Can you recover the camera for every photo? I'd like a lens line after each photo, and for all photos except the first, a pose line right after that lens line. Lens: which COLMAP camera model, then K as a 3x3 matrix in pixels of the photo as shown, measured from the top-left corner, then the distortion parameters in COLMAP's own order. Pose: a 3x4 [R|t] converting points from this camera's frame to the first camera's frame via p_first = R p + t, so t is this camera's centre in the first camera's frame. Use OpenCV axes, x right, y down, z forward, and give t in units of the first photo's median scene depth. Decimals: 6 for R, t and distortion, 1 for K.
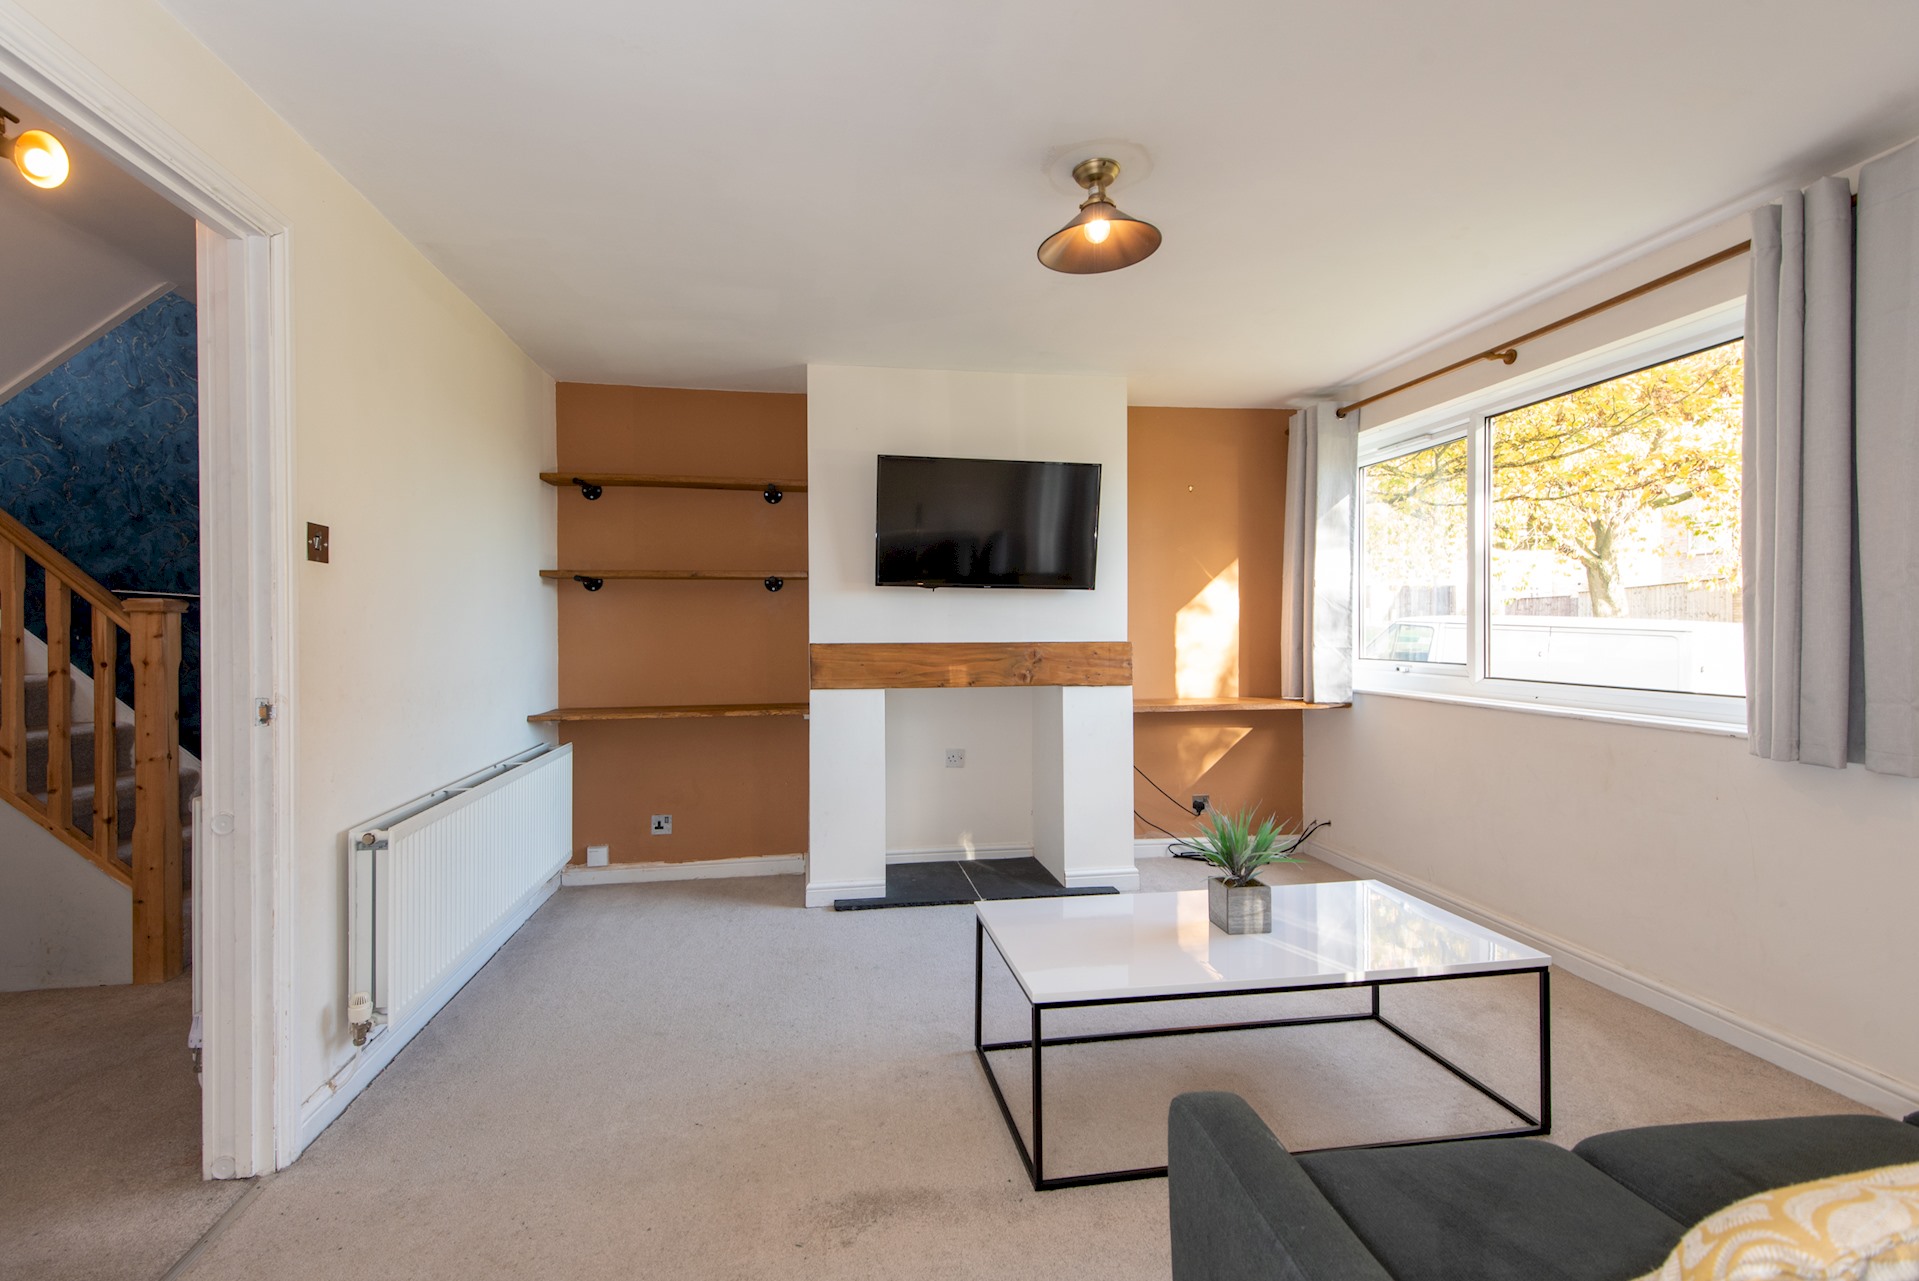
lens RADIAL K [[886.3, 0, 938.0], [0, 886.3, 629.4], [0, 0, 1]] dist [0.027347, -0.000141]
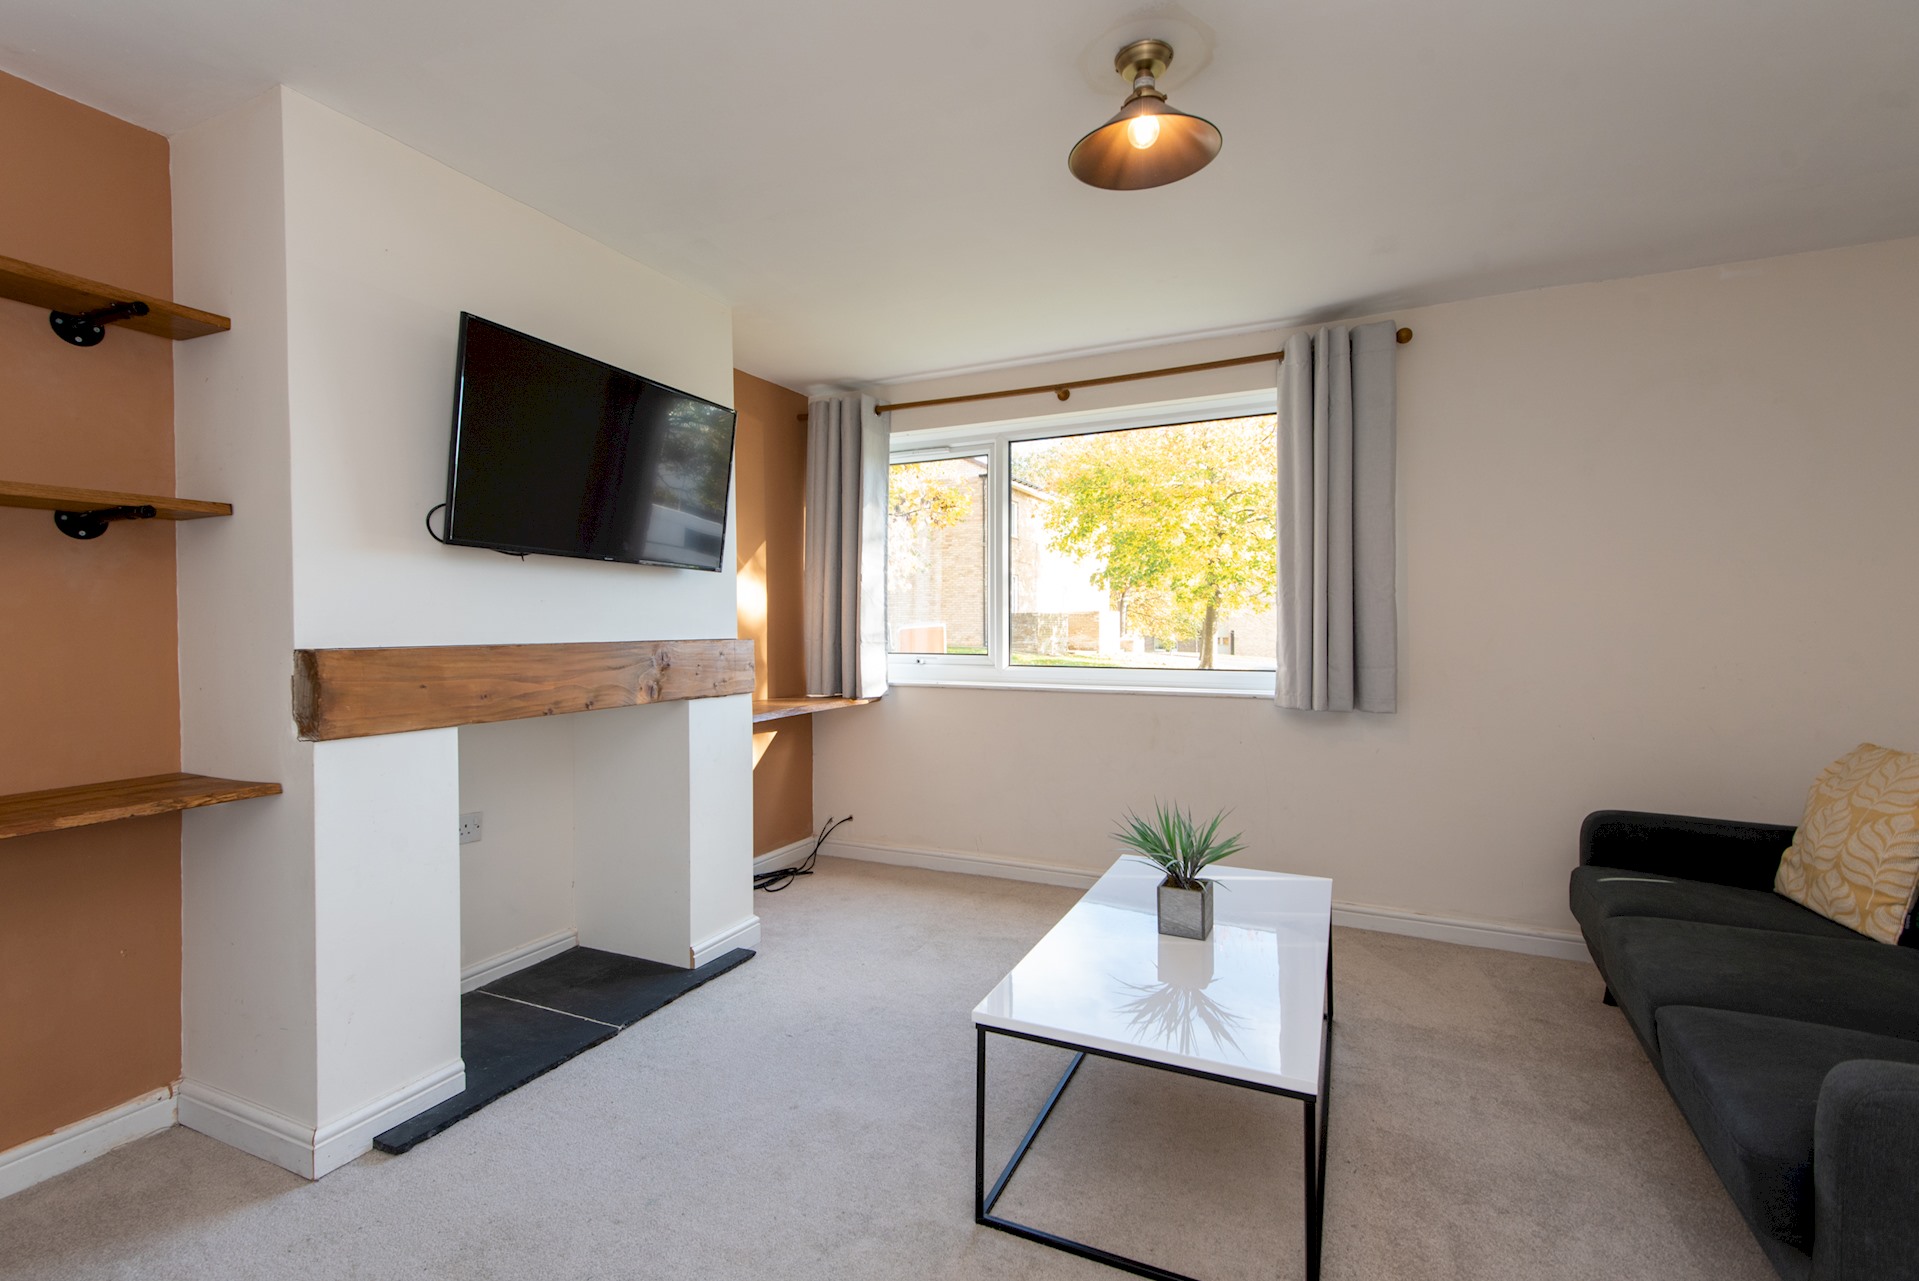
lens RADIAL K [[856.6, 0, 944.0], [0, 856.6, 640.3], [0, 0, 1]] dist [0.017660, -0.006465]
pose [[0.555068, -0.012937, 0.831704, -0.341319], [0.003968, 0.999909, 0.012905, 0.005818], [-0.831795, -0.003863, 0.555069, 0.428416]]
